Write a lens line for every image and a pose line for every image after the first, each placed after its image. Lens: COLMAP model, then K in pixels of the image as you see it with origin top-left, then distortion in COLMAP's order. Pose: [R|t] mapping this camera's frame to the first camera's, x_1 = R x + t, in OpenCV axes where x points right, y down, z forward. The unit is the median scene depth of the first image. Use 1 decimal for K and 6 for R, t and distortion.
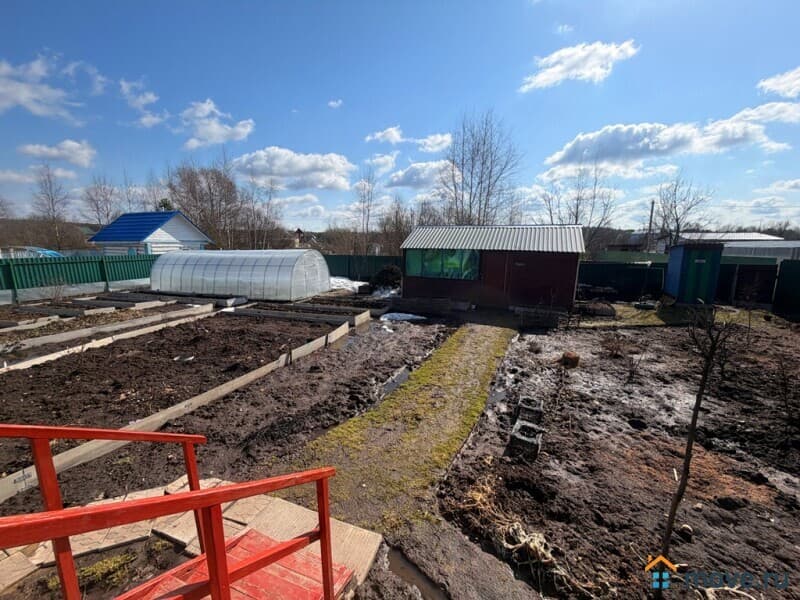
lens RADIAL K [[319.1, 0, 398.3], [0, 319.1, 300.4], [0, 0, 1]] dist [0.000426, -0.000137]
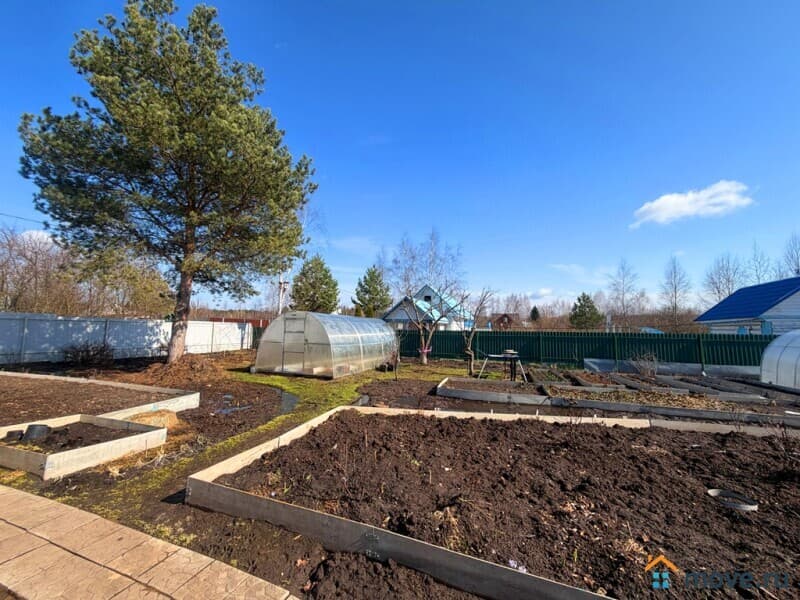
lens RADIAL K [[319.1, 0, 398.3], [0, 319.1, 300.4], [0, 0, 1]] dist [0.000426, -0.000137]
pose [[0.017645, -0.093438, -0.995469, -0.164700], [-0.190801, 0.977012, -0.095088, 0.027967], [0.981470, 0.191614, -0.000589, 0.431756]]
